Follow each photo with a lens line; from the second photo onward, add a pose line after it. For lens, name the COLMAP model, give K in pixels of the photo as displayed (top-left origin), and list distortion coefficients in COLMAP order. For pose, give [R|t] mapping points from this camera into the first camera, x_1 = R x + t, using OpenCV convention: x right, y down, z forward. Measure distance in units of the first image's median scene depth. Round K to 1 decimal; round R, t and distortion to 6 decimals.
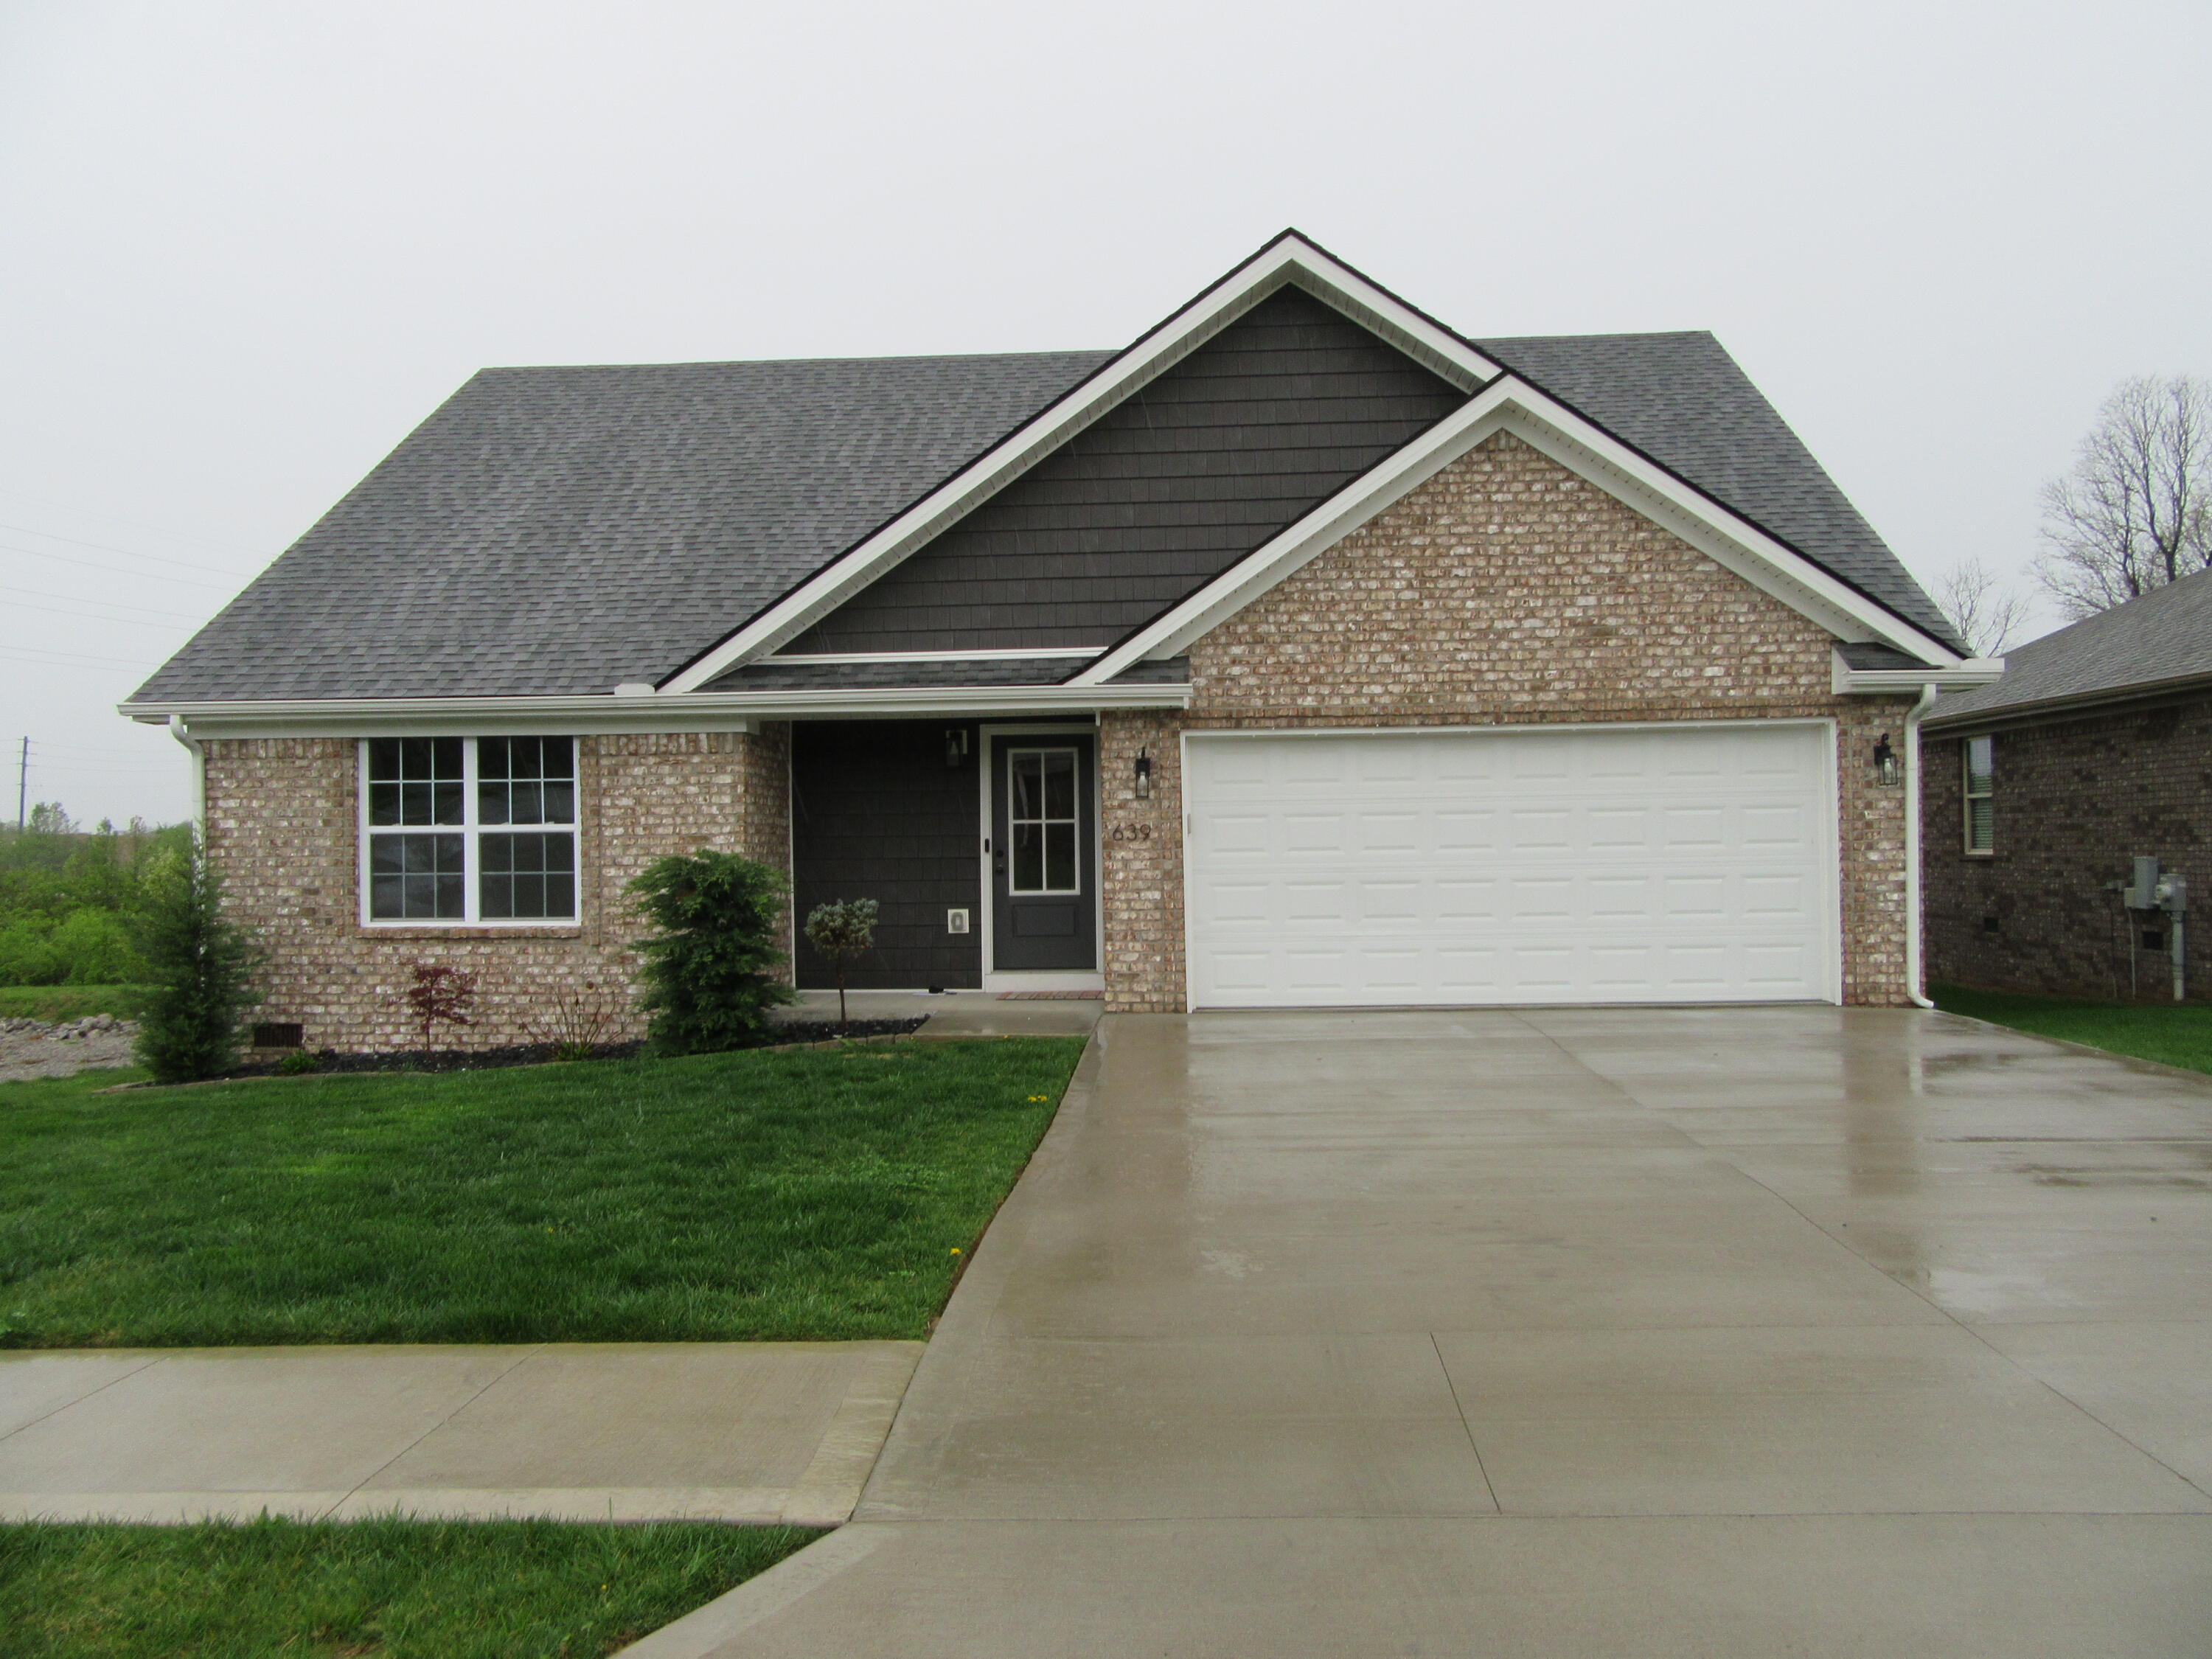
lens RADIAL K [[1642.8, 0, 1124.5], [0, 1642.8, 826.8], [0, 0, 1]] dist [0.005706, -0.005388]
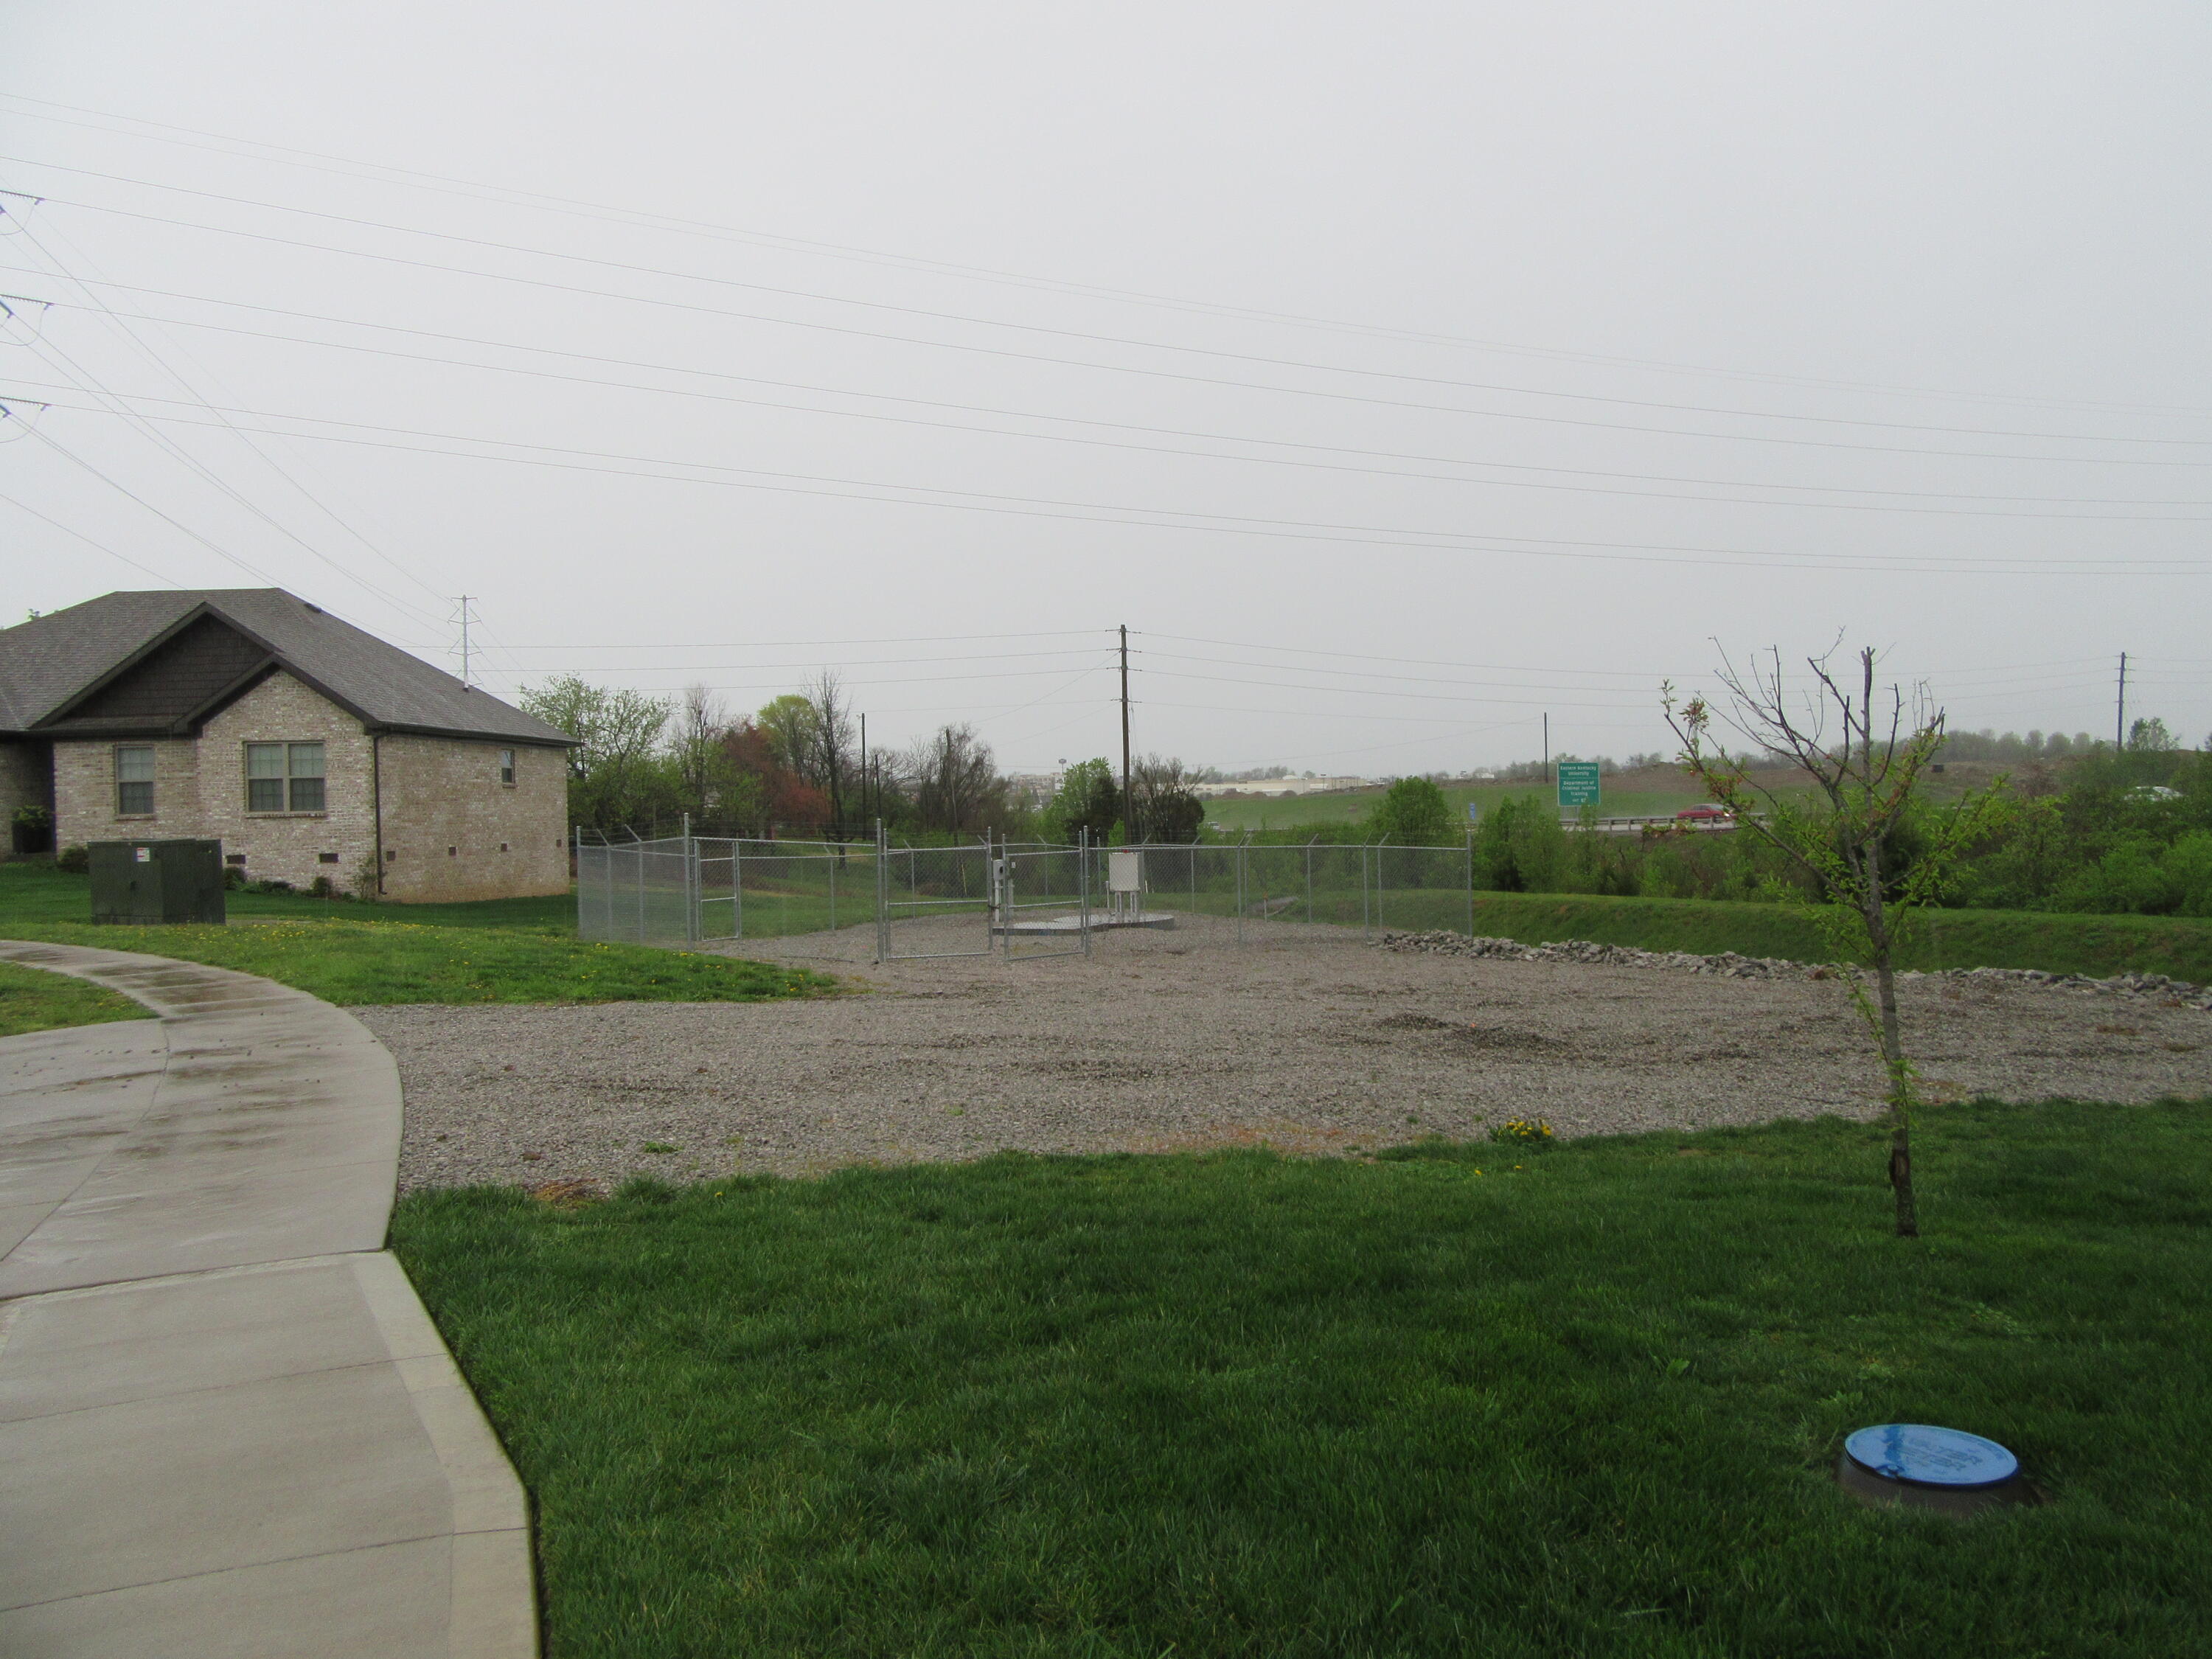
lens RADIAL K [[1642.8, 0, 1113.6], [0, 1642.8, 824.2], [0, 0, 1]] dist [0.005706, -0.005388]
pose [[0.419791, 0.017615, -0.907450, -0.068488], [0.025797, 0.999176, 0.031329, 0.003413], [0.907254, -0.036561, 0.418991, 0.091669]]
